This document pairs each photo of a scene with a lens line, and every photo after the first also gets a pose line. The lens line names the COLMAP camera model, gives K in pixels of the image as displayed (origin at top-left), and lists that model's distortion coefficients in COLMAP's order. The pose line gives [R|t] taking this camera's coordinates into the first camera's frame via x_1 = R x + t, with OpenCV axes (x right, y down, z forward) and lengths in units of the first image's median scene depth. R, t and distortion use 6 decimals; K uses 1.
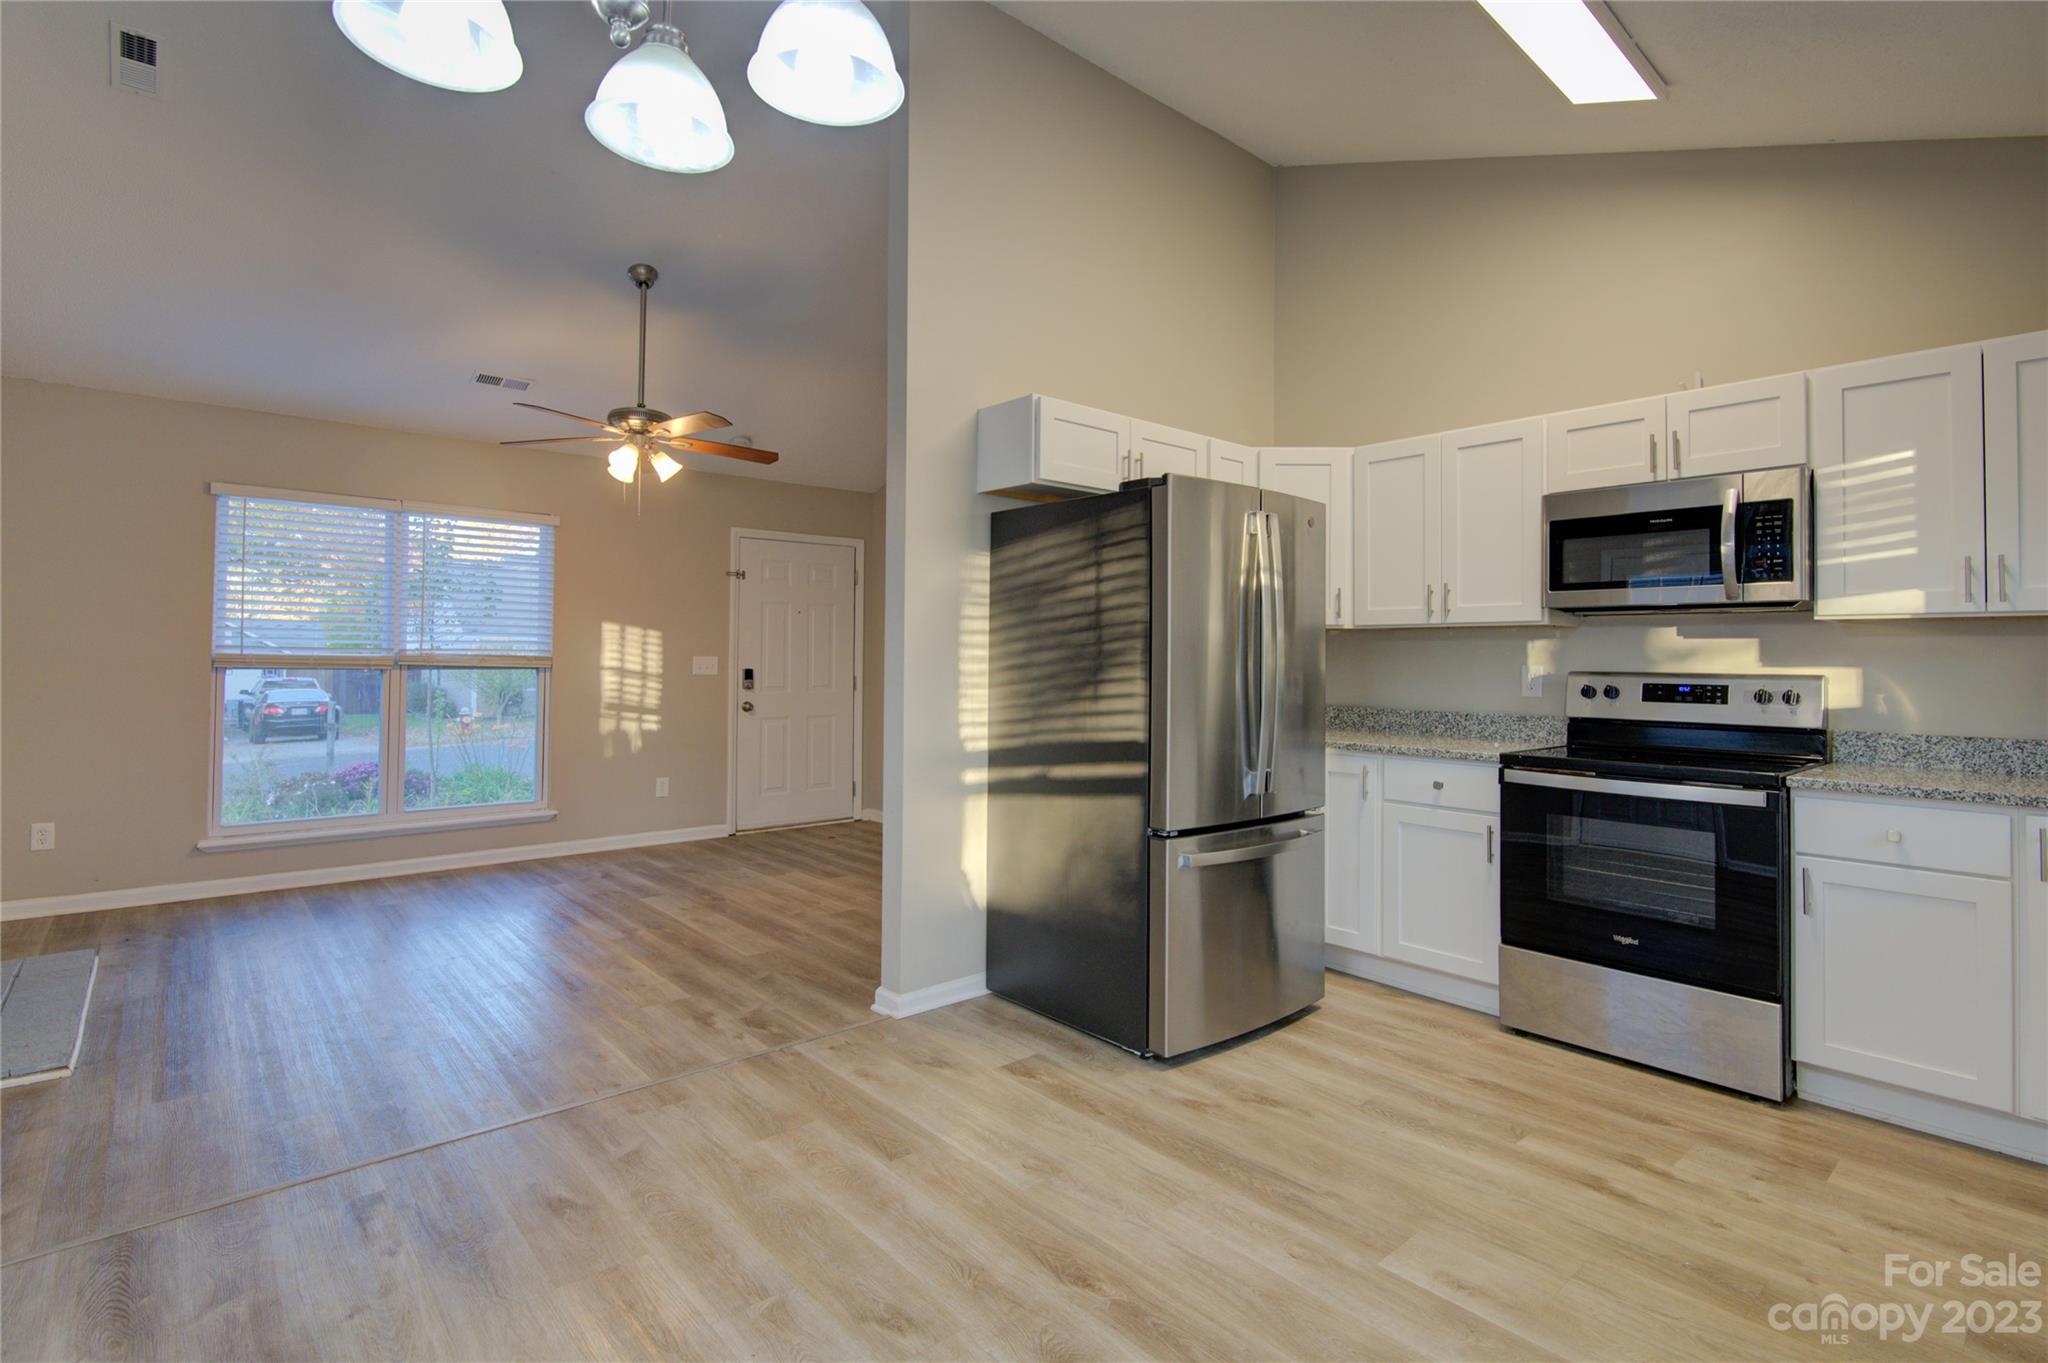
lens RADIAL K [[982.5, 0, 1014.6], [0, 982.5, 646.6], [0, 0, 1]] dist [0.001089, -0.005612]
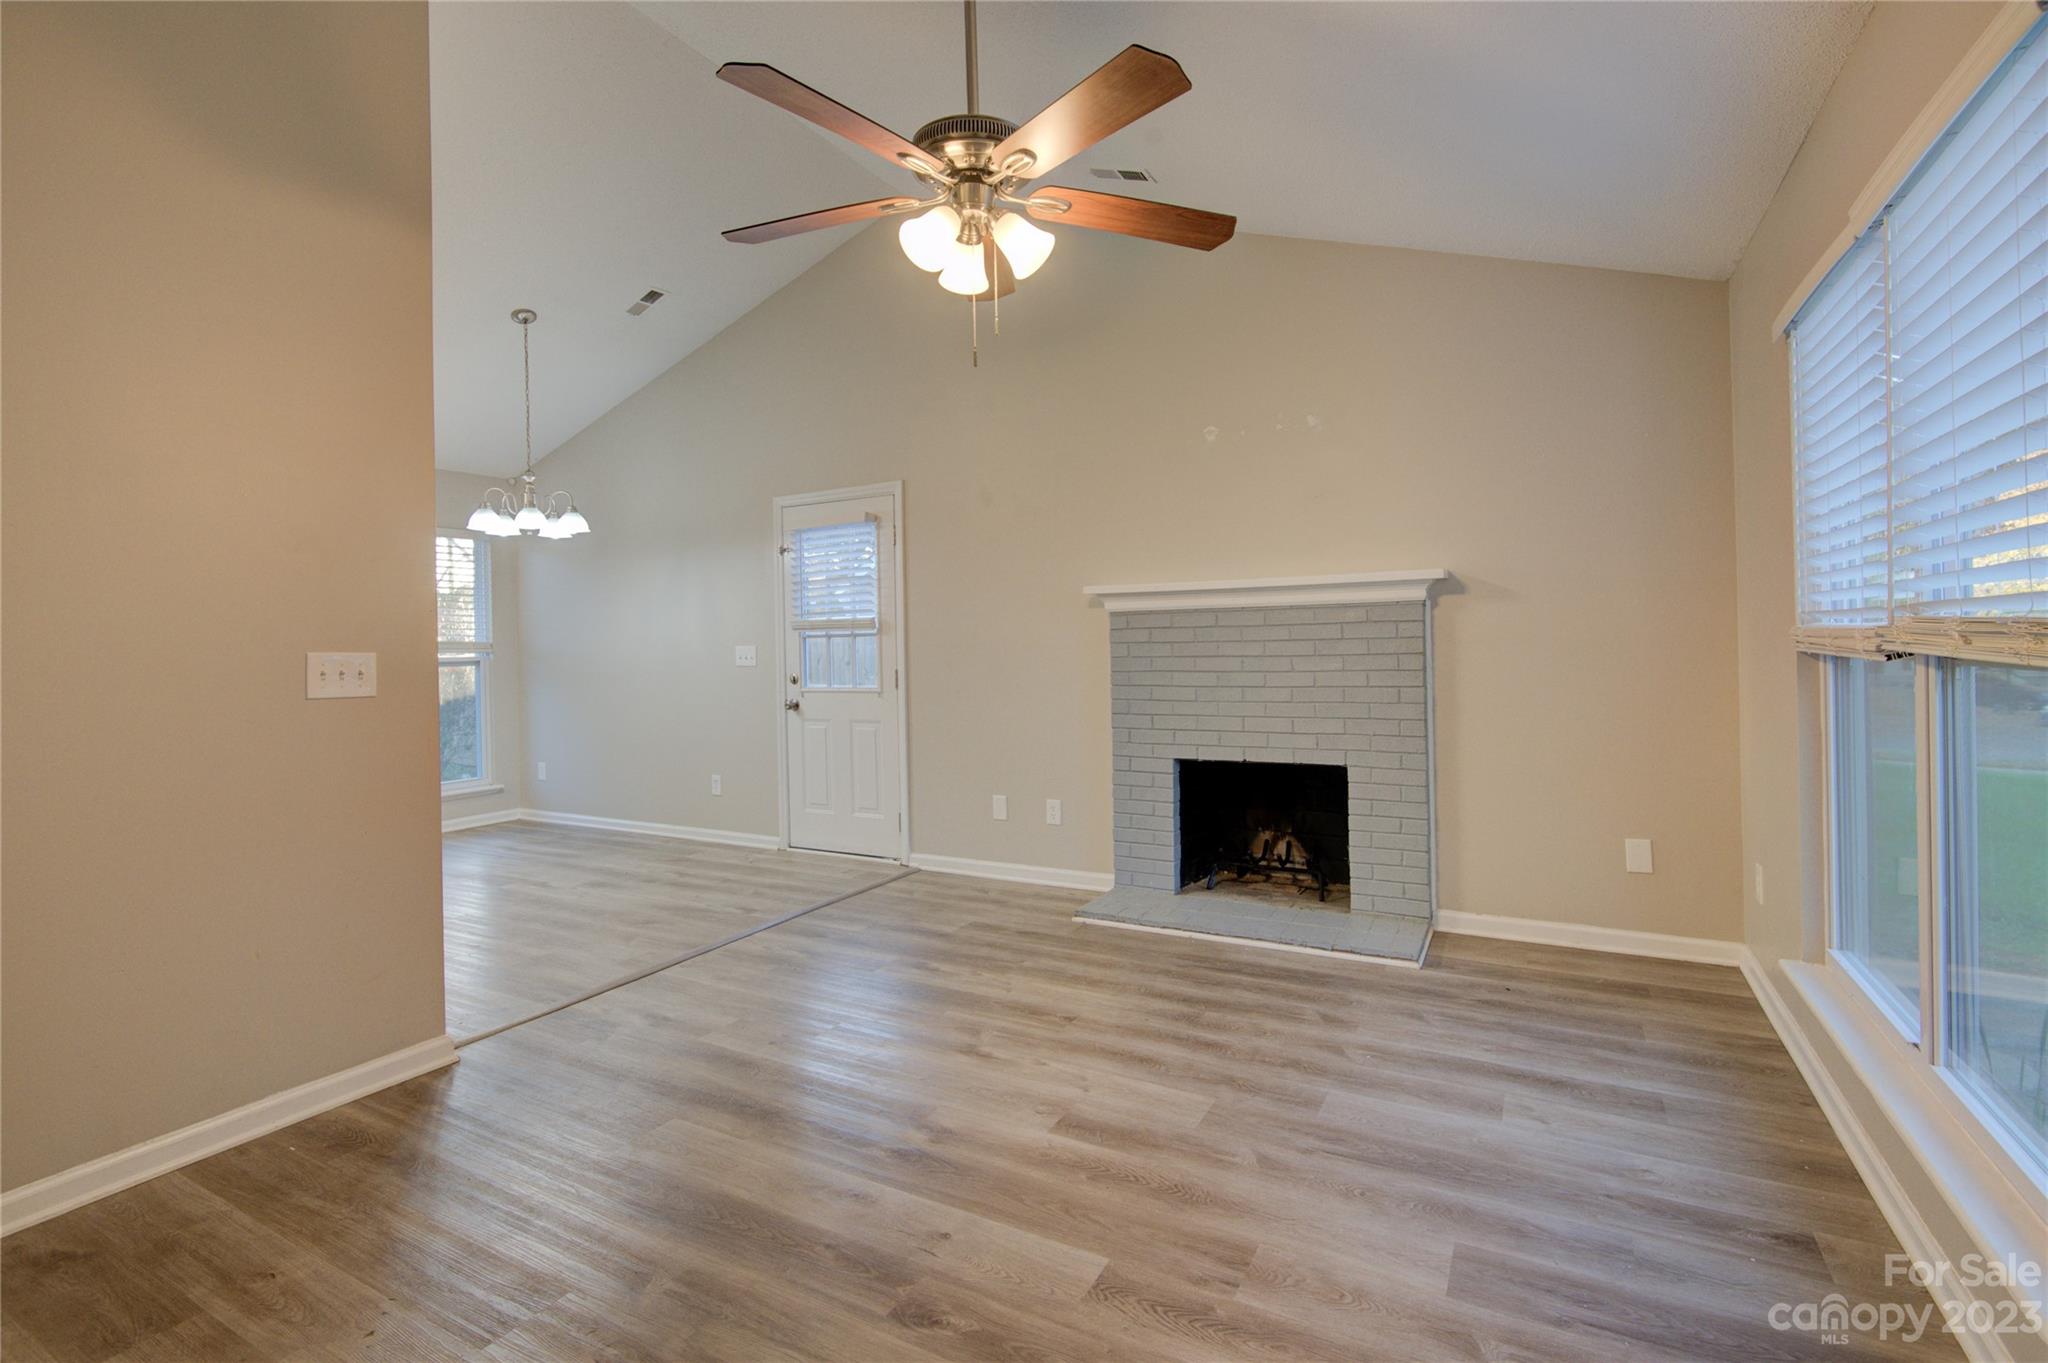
lens RADIAL K [[948.6, 0, 1024.8], [0, 948.6, 639.7], [0, 0, 1]] dist [0.003220, -0.004397]
pose [[-0.935434, 0.009018, -0.353387, -0.329007], [0.016865, 0.999675, -0.019130, 0.028793], [0.353099, -0.023855, -0.935282, 2.020495]]
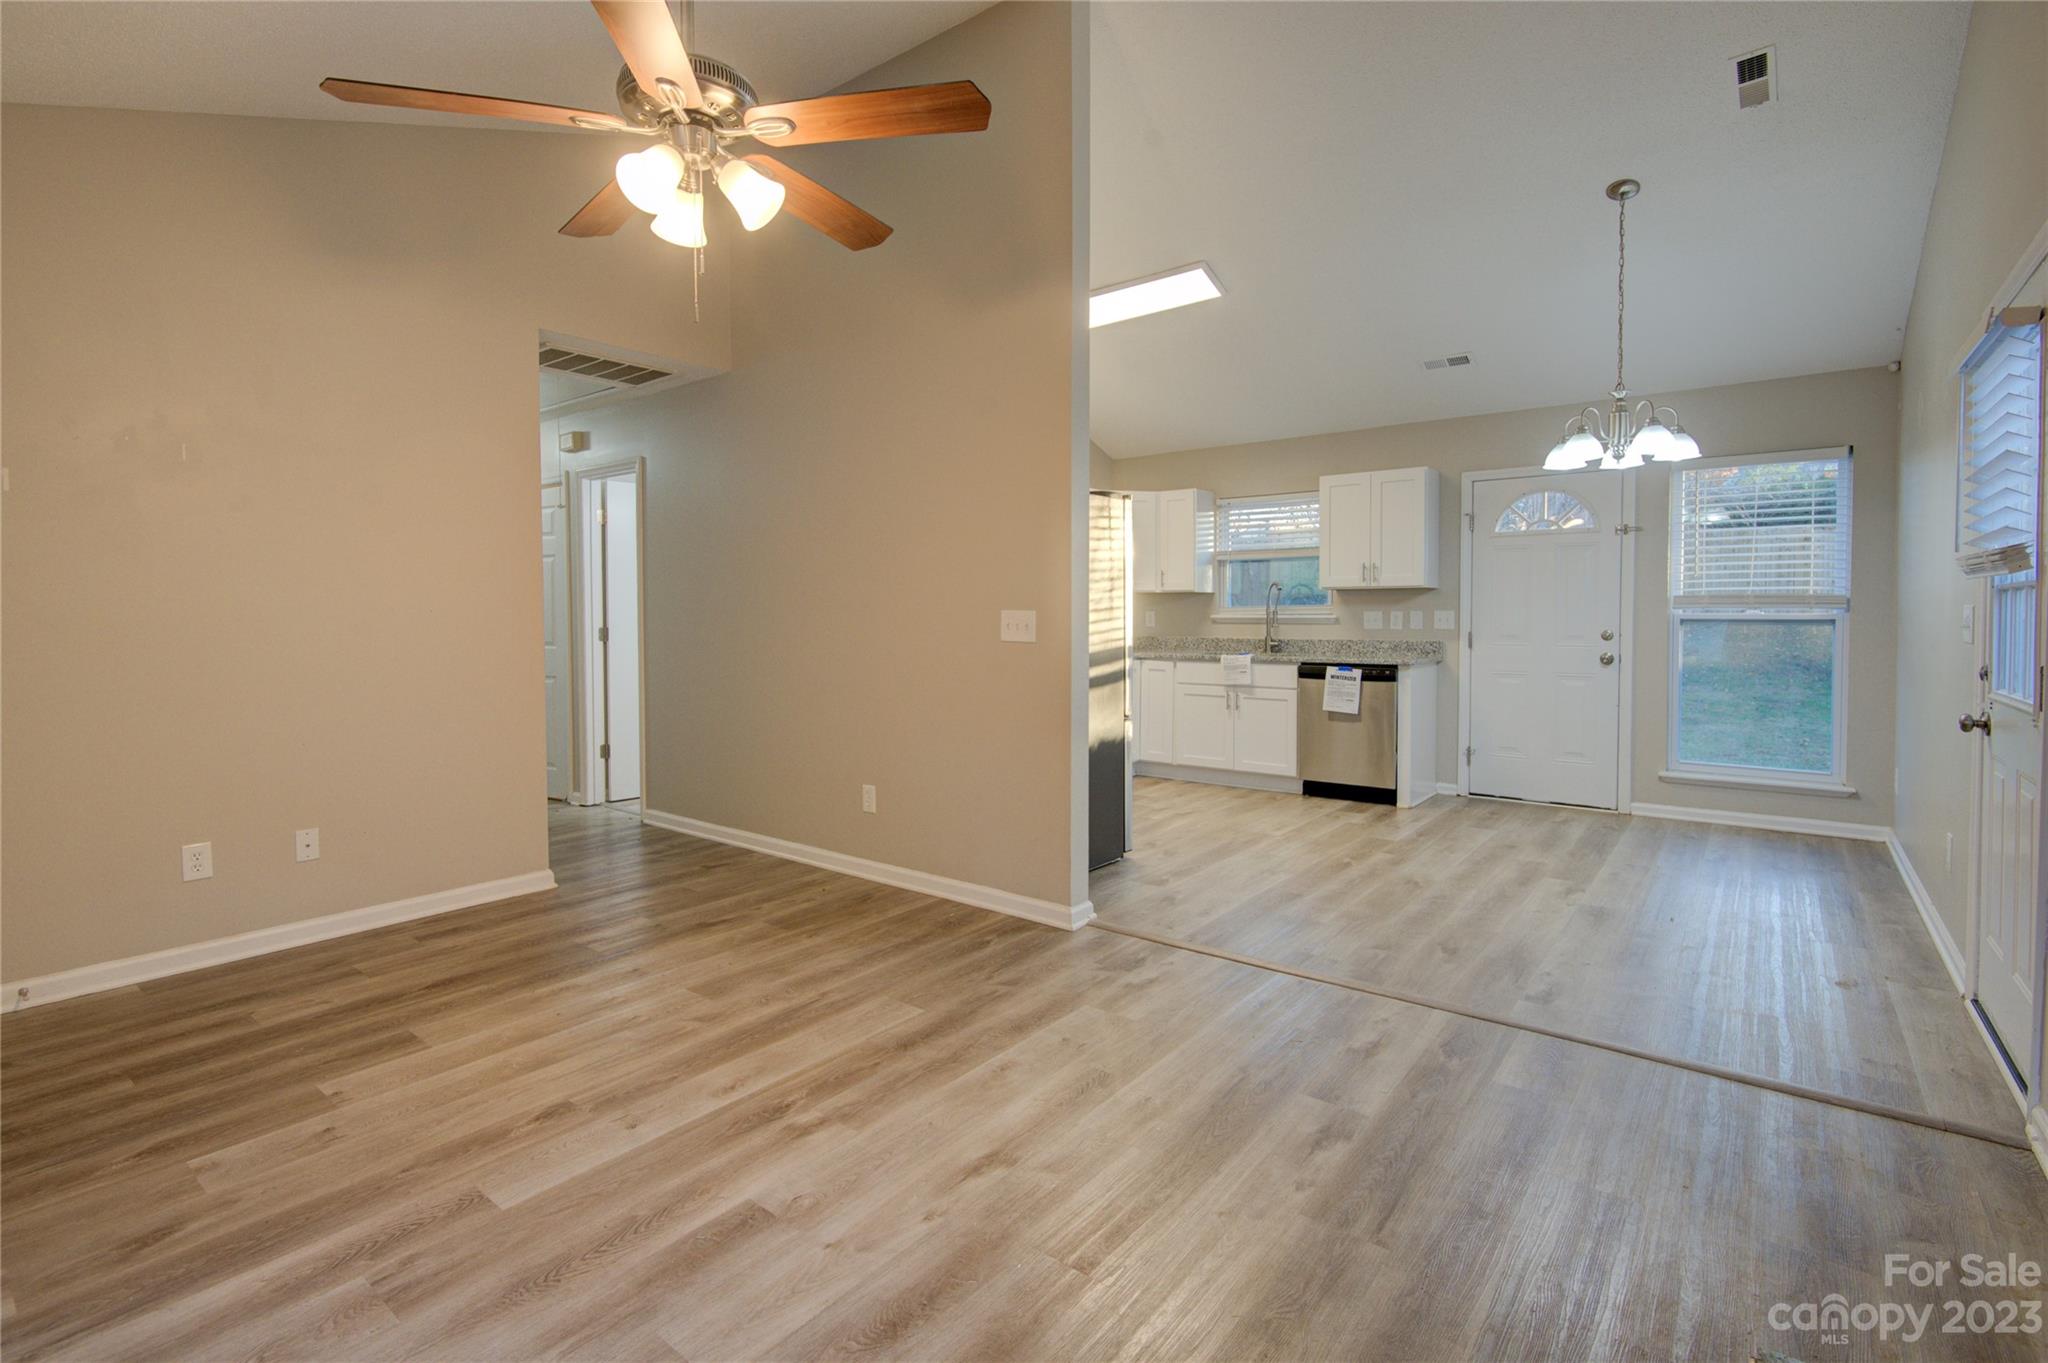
lens RADIAL K [[948.6, 0, 1026.3], [0, 948.6, 641.6], [0, 0, 1]] dist [0.003220, -0.004397]
pose [[-0.195714, -0.036790, 0.979971, -1.198945], [-0.010453, 0.999318, 0.035428, 0.010537], [-0.980605, -0.003310, -0.195965, 1.300324]]
